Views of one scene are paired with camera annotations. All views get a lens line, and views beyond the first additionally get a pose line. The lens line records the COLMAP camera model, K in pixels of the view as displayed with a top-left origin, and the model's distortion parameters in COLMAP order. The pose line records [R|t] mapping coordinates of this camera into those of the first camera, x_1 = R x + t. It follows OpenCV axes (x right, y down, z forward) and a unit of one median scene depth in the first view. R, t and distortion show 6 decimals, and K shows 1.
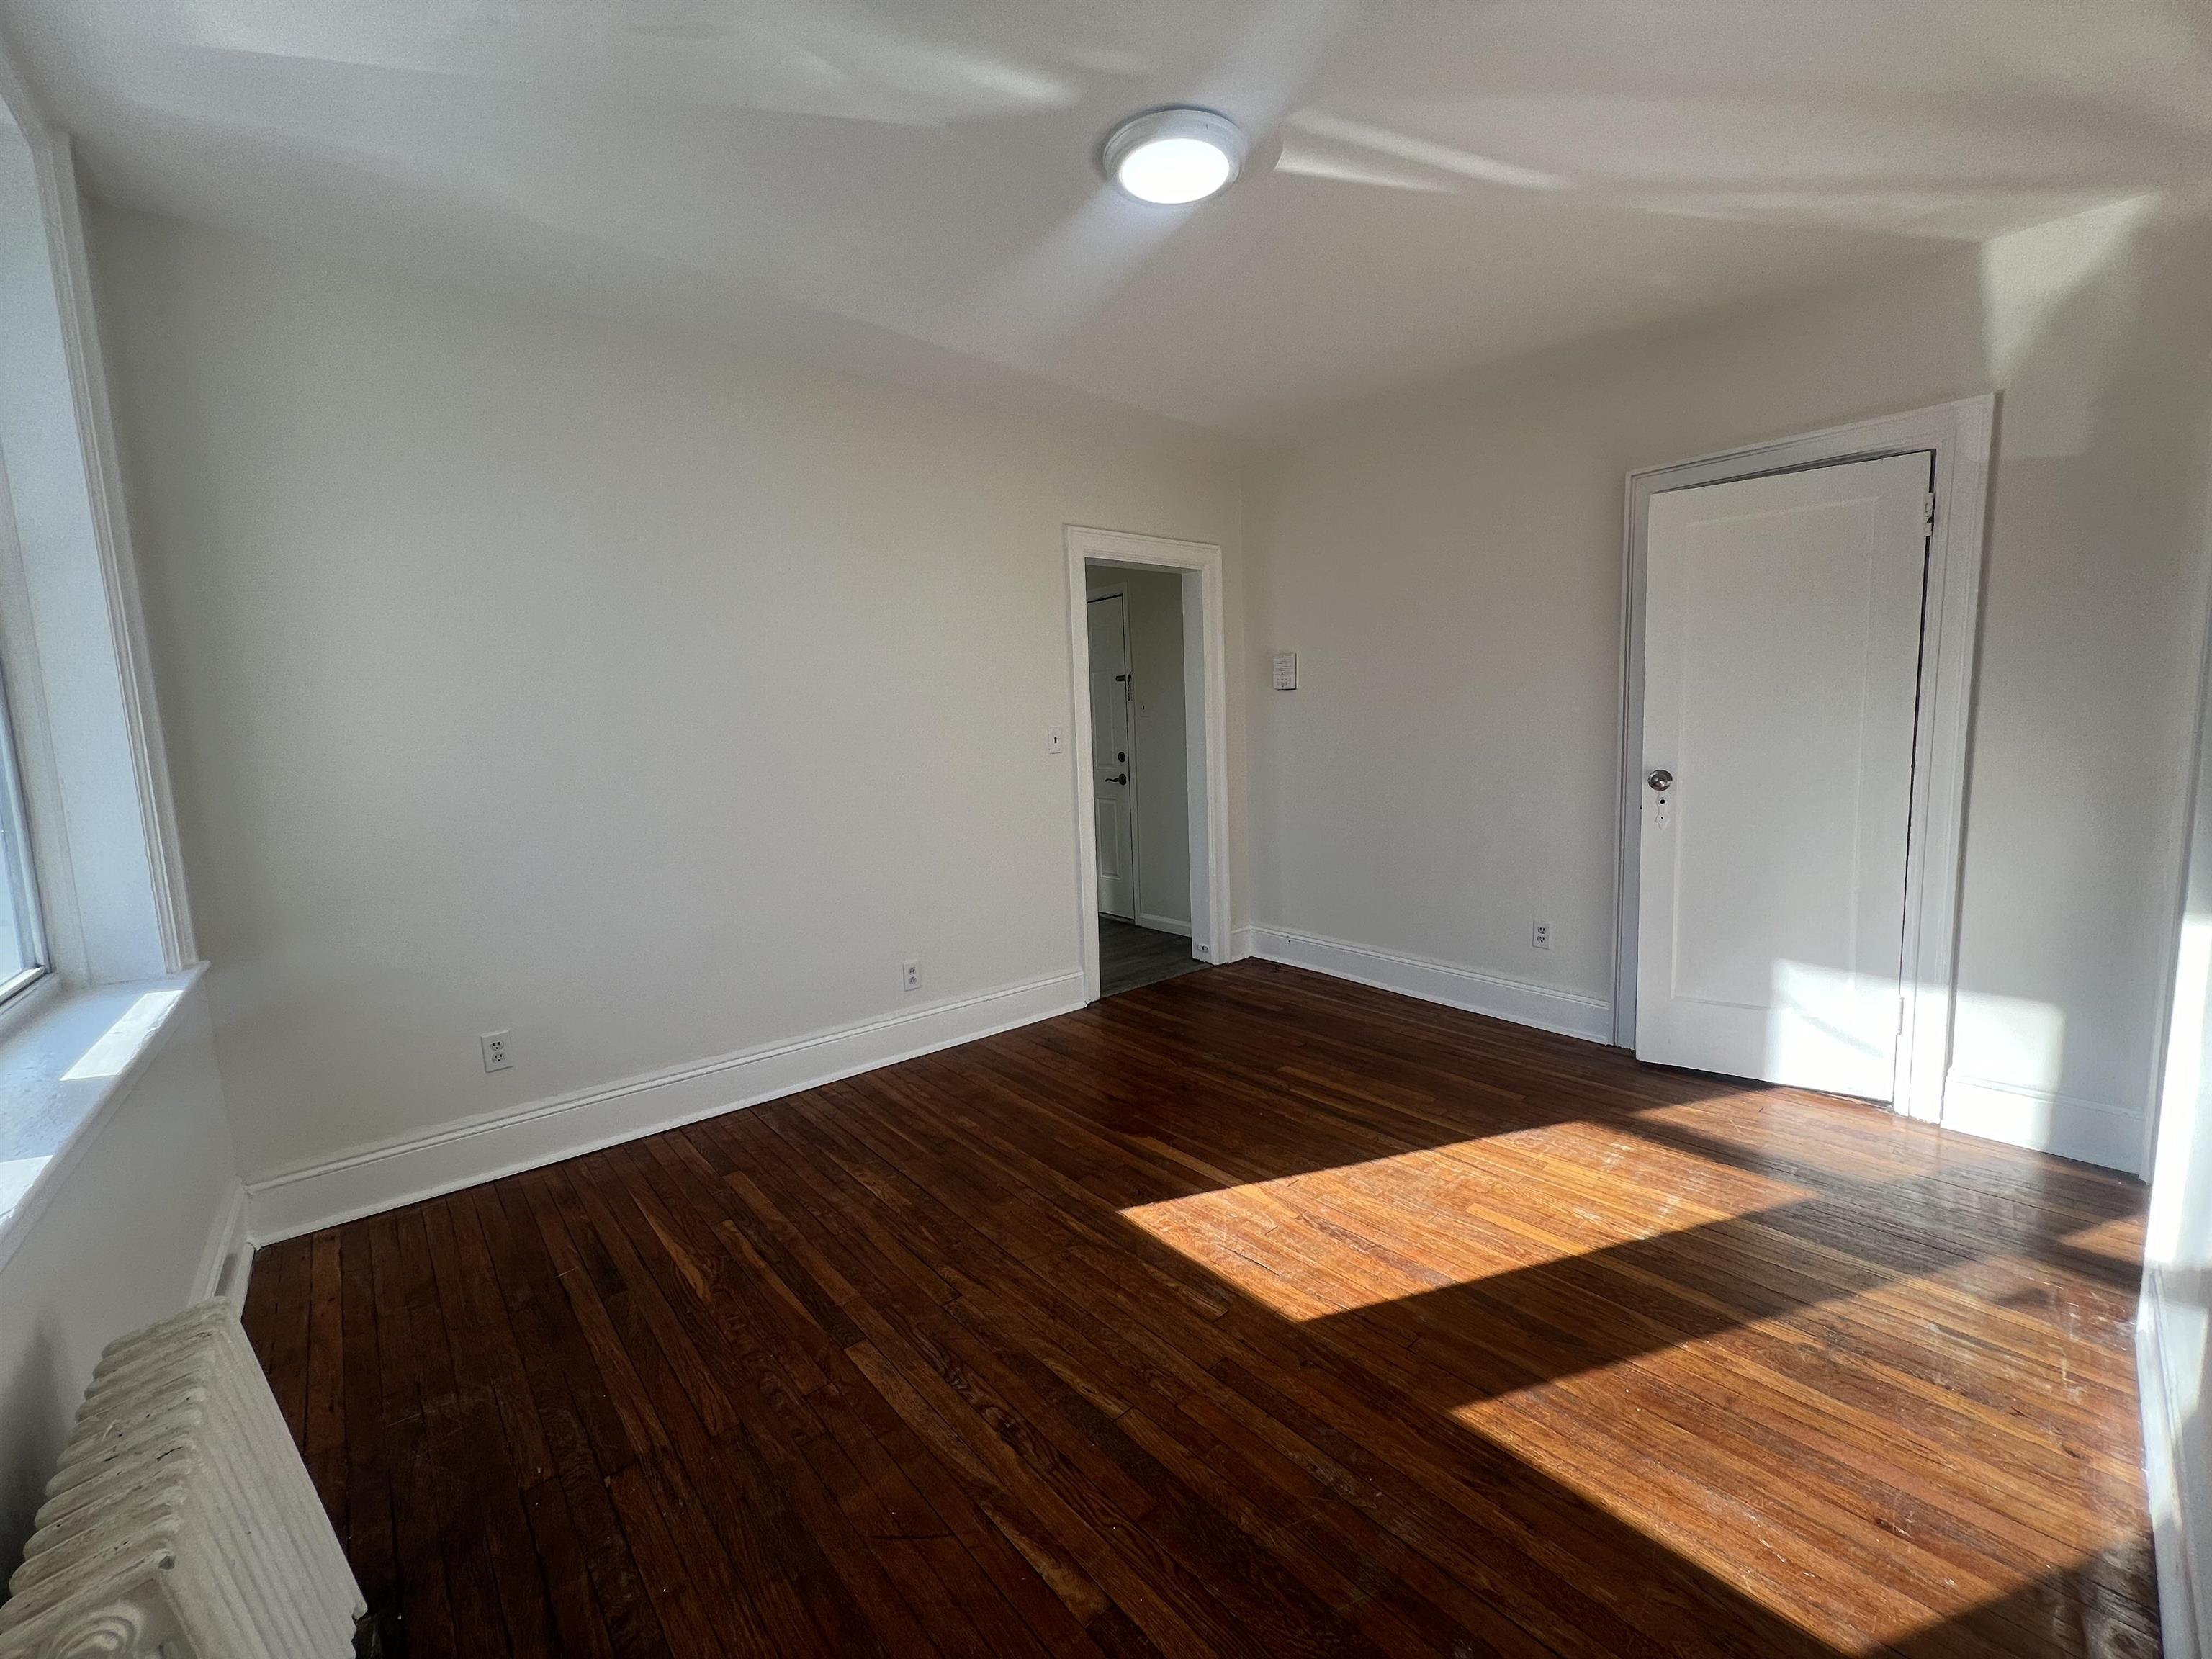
lens RADIAL K [[890.0, 0, 1106.0], [0, 890.0, 829.5], [0, 0, 1]] dist [-0.000493, 0.000030]
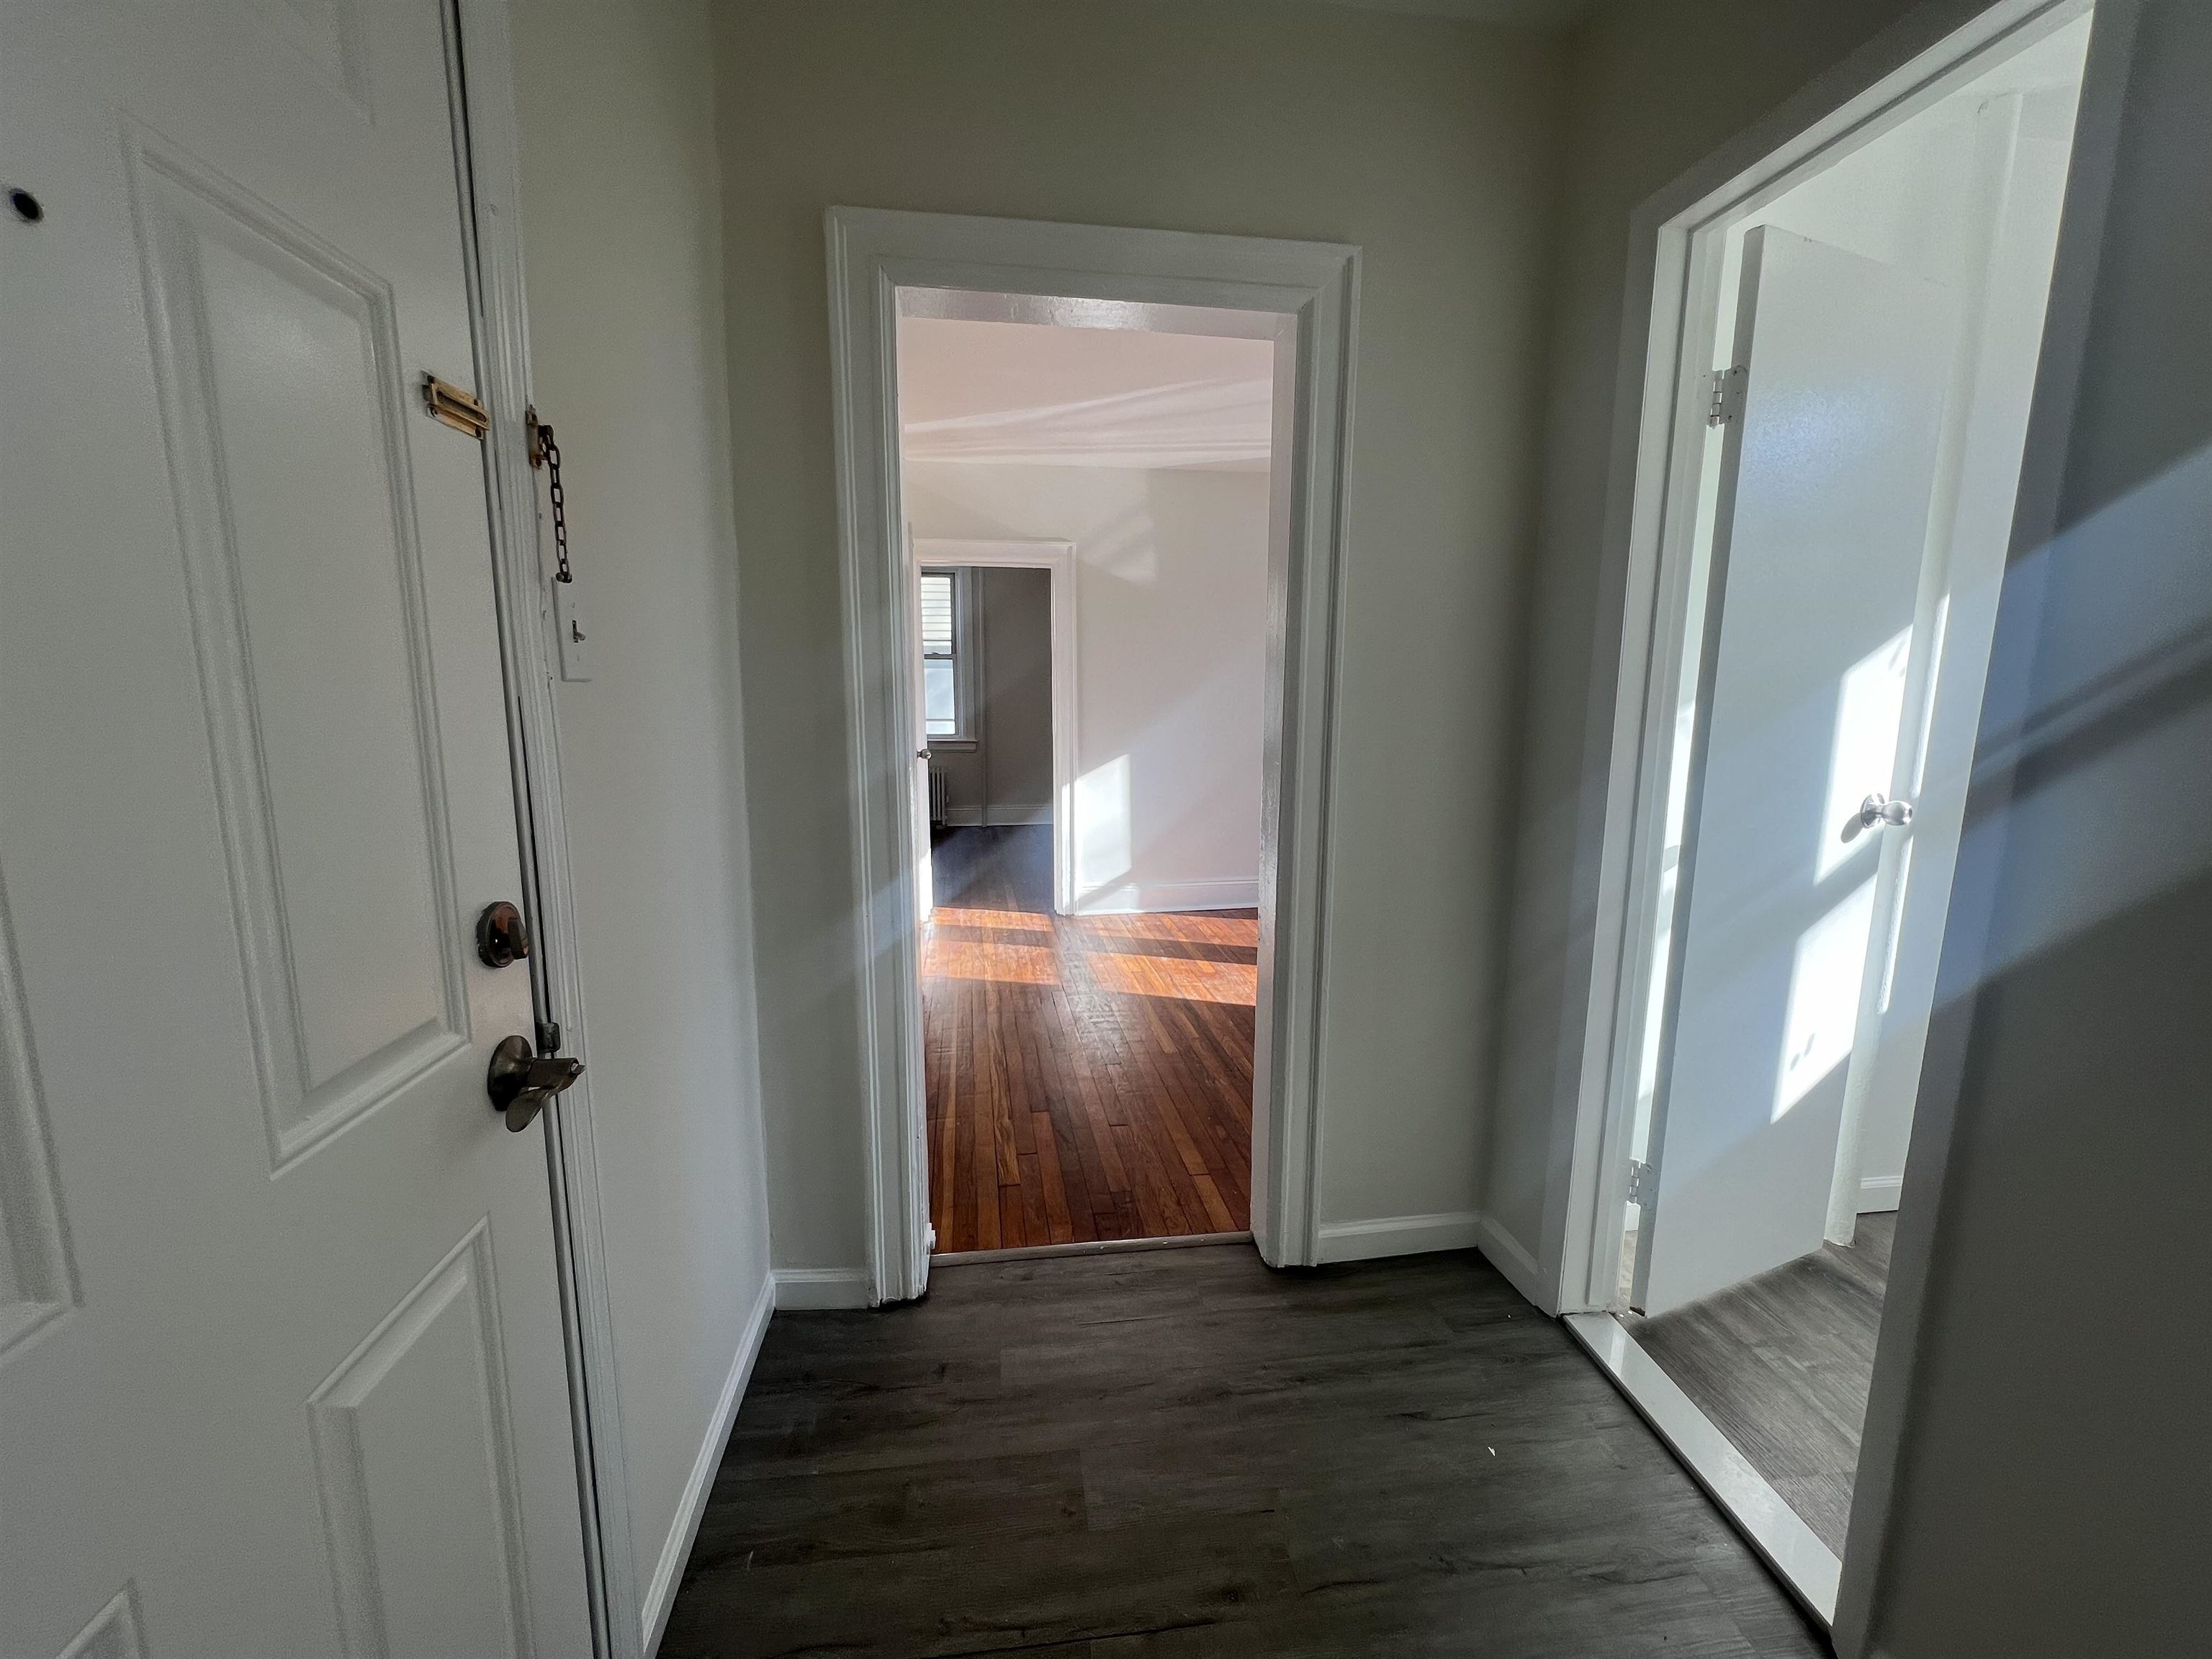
lens RADIAL K [[890.0, 0, 1106.0], [0, 890.0, 829.5], [0, 0, 1]] dist [-0.000493, 0.000030]
pose [[-0.839136, -0.049279, 0.541685, -0.255525], [0.090856, 0.969197, 0.228917, -0.208261], [-0.536280, 0.241308, -0.808811, 1.774302]]
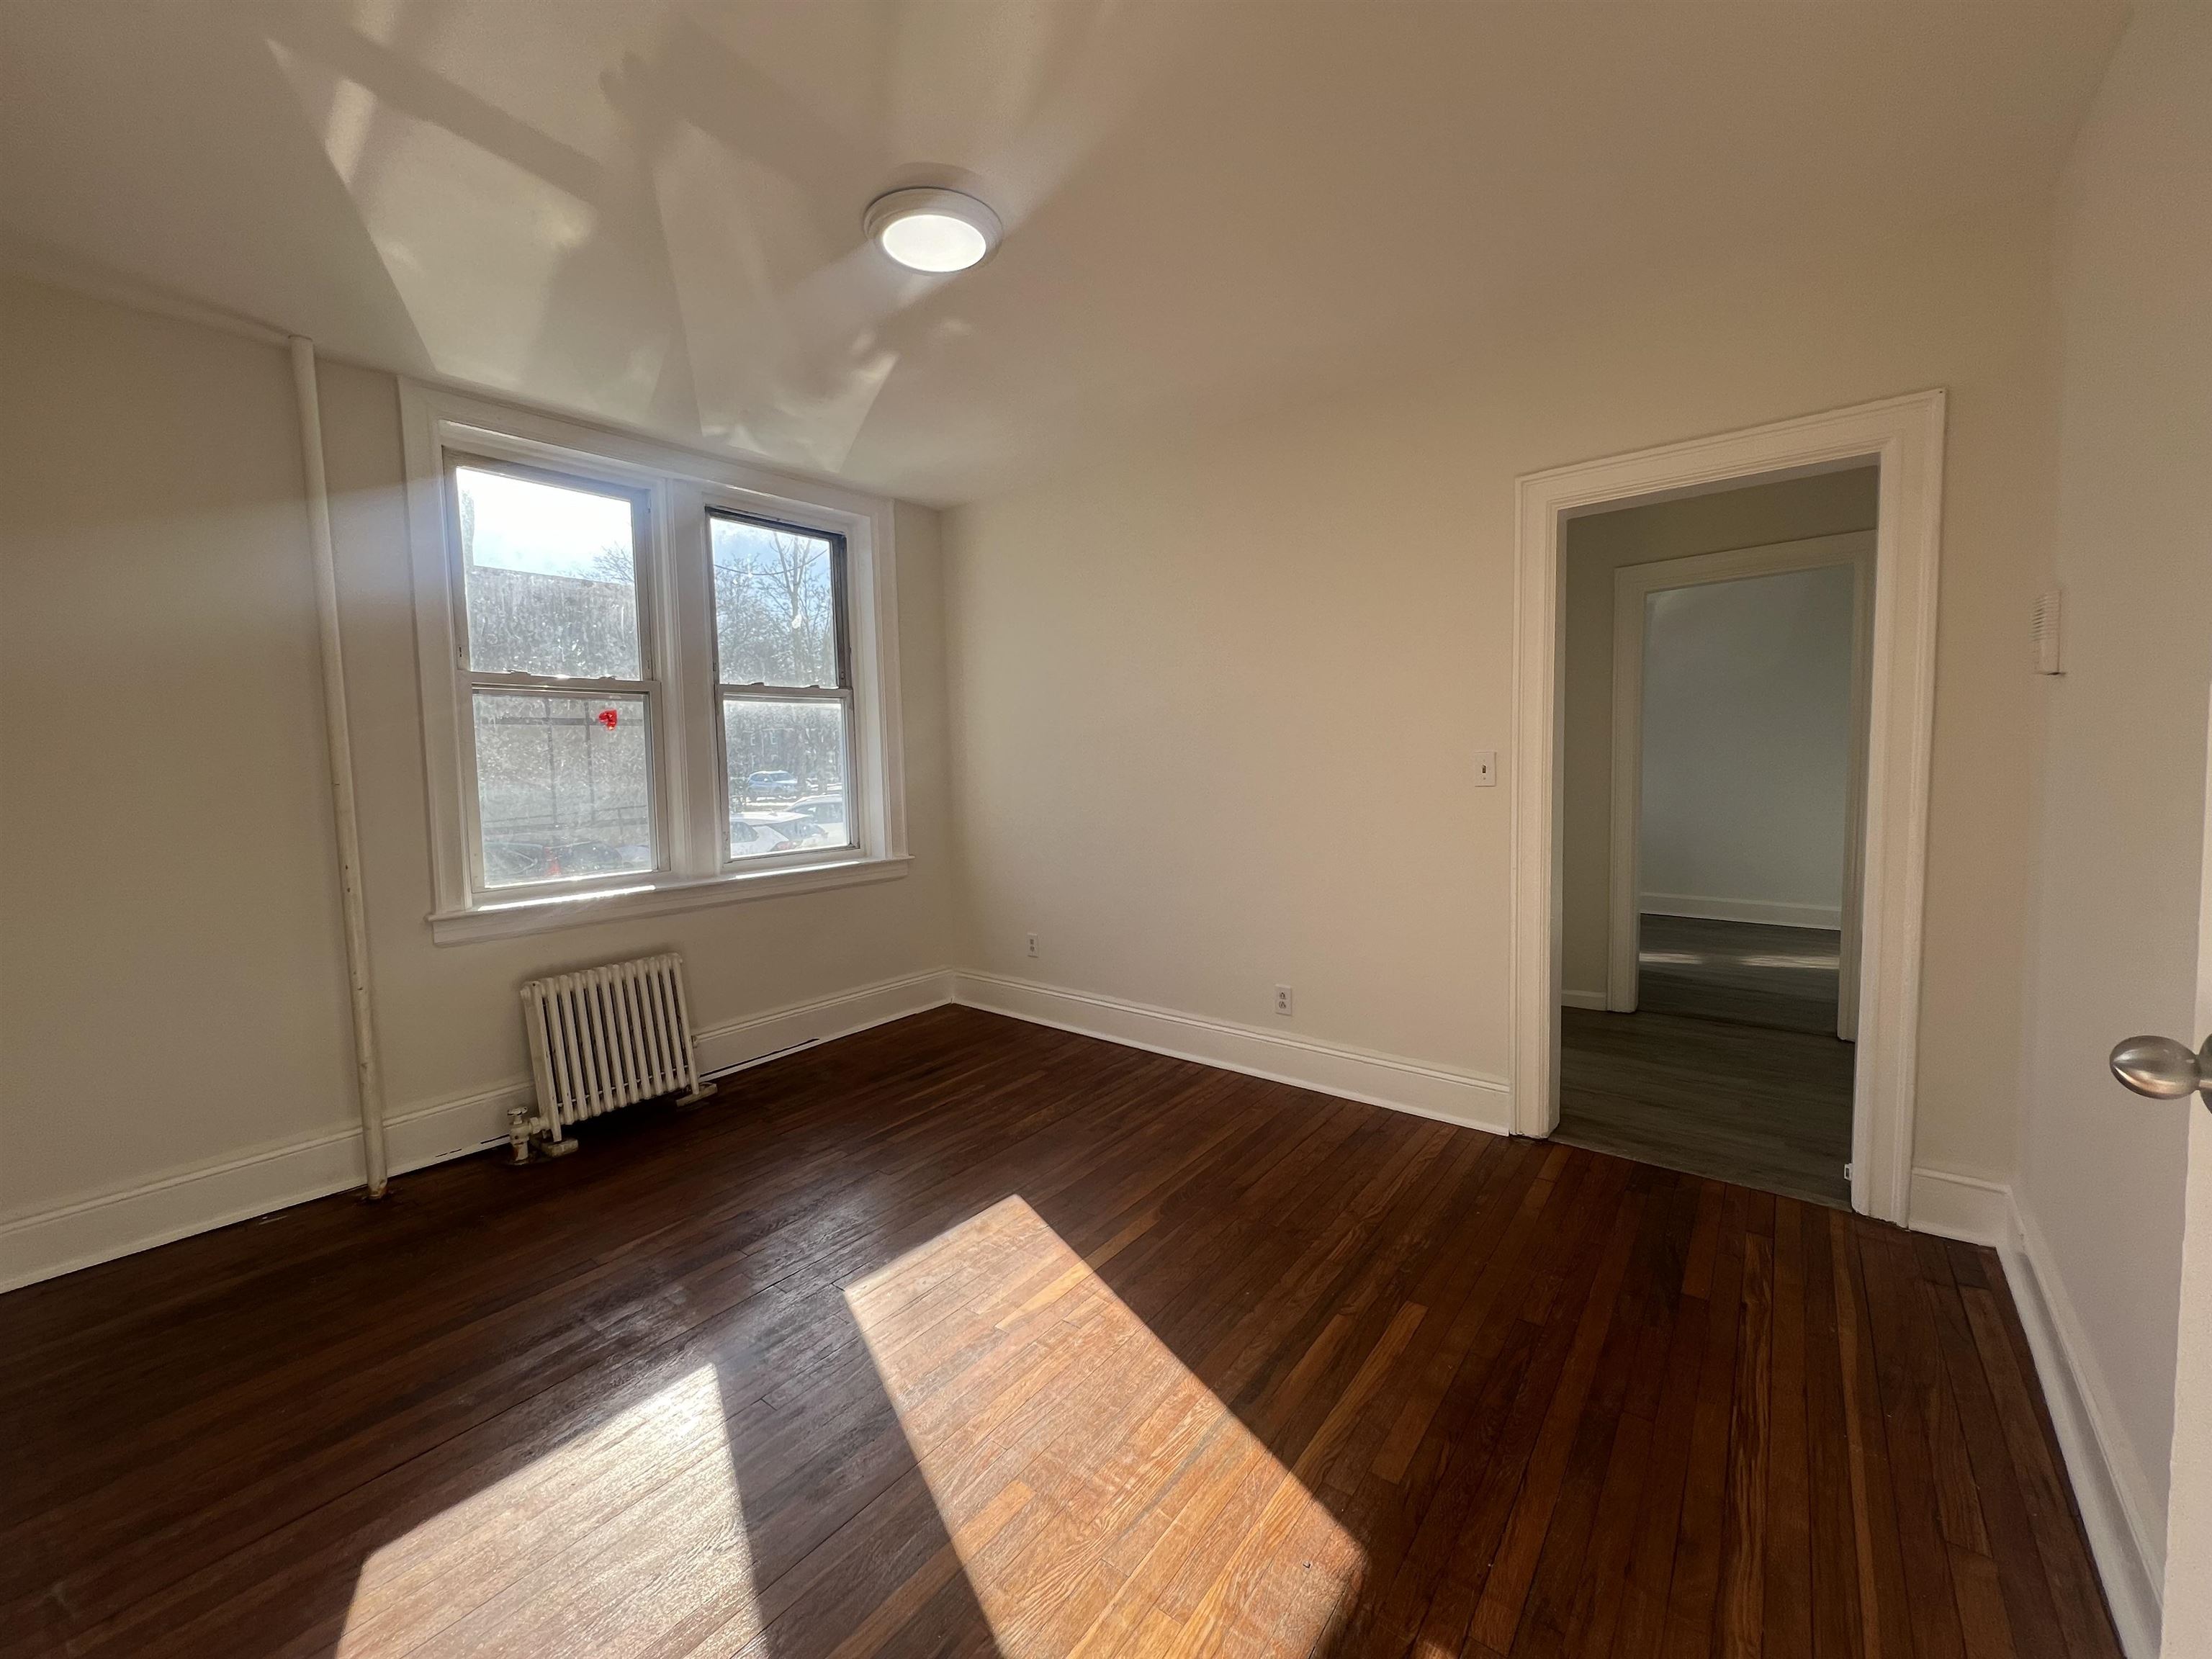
lens RADIAL K [[890.0, 0, 1106.0], [0, 890.0, 829.5], [0, 0, 1]] dist [-0.000493, 0.000030]
pose [[0.189902, 0.114394, -0.975116, 0.738038], [-0.101114, 0.990187, 0.096470, -0.107849], [0.976582, 0.080278, 0.199605, 0.630945]]
